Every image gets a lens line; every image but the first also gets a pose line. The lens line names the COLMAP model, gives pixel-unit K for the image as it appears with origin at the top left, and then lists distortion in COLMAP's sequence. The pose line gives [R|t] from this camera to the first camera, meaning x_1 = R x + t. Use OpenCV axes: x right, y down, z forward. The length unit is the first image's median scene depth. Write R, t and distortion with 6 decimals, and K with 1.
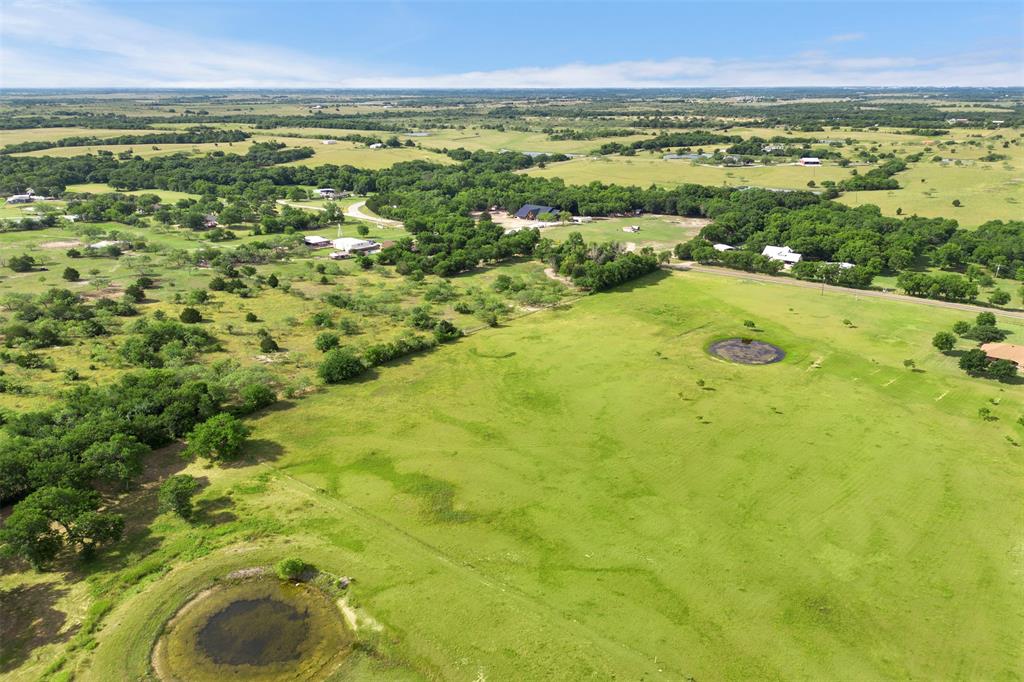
lens RADIAL K [[719.5, 0, 512.7], [0, 719.5, 343.9], [0, 0, 1]] dist [0.061145, -0.063881]
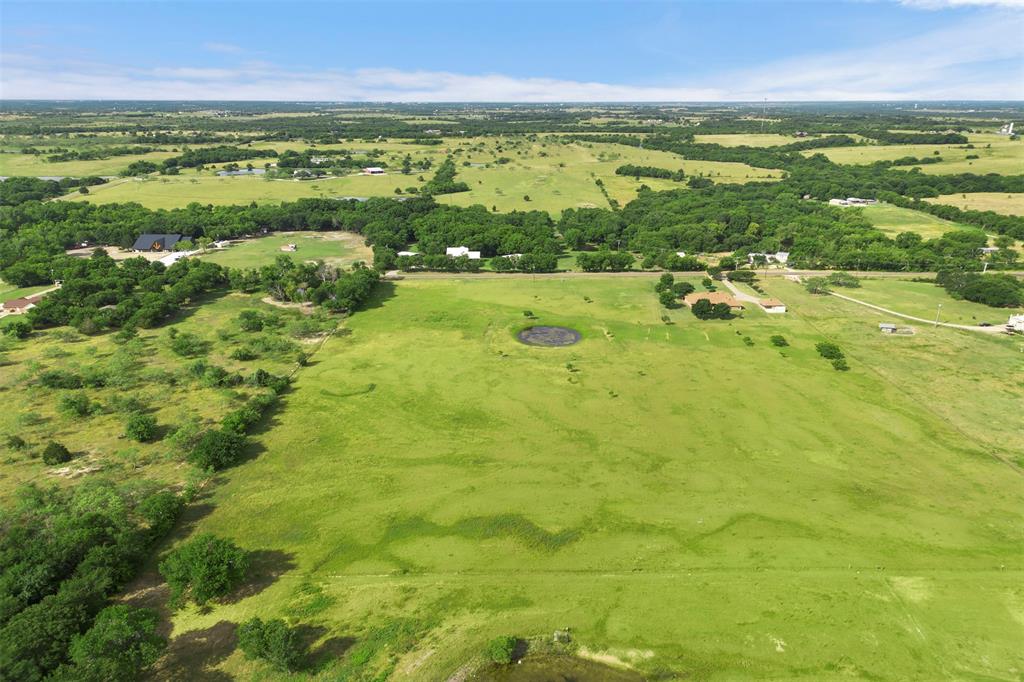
lens RADIAL K [[724.9, 0, 512.0], [0, 724.9, 341.0], [0, 0, 1]] dist [0.061094, -0.063868]
pose [[0.783889, -0.194179, 0.589757, -0.246142], [0.207818, 0.977109, 0.045489, -0.029121], [-0.585090, 0.086904, 0.806299, 0.085958]]
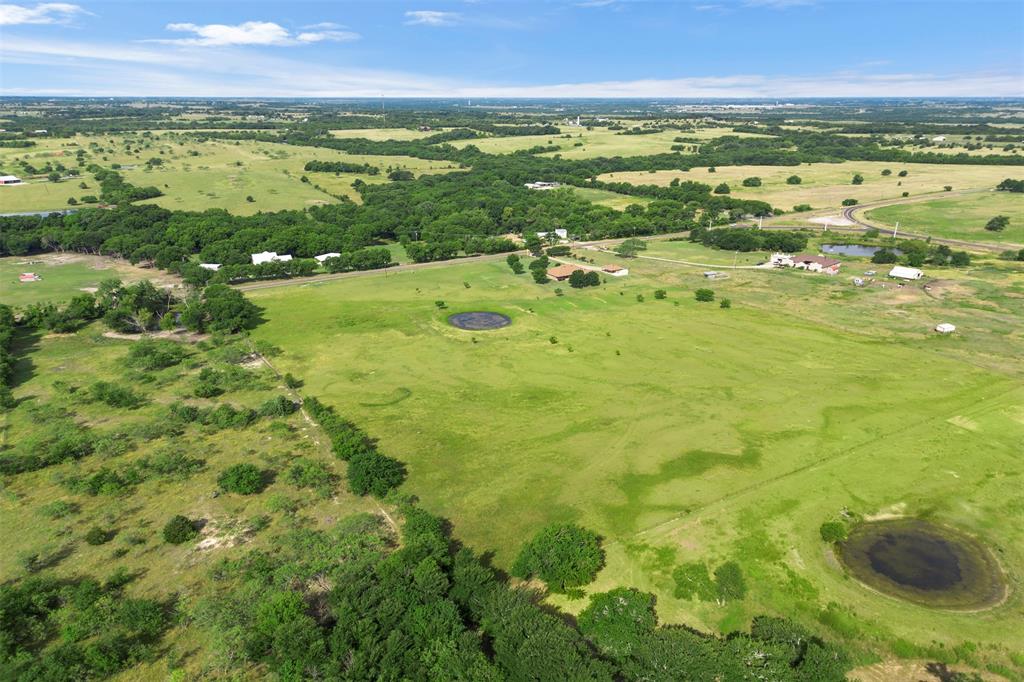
lens RADIAL K [[719.5, 0, 512.7], [0, 719.5, 343.9], [0, 0, 1]] dist [0.061145, -0.063881]
pose [[0.355172, -0.301862, 0.884722, -0.450641], [0.312799, 0.930248, 0.191822, -0.103759], [-0.880914, 0.208610, 0.424820, 0.300315]]
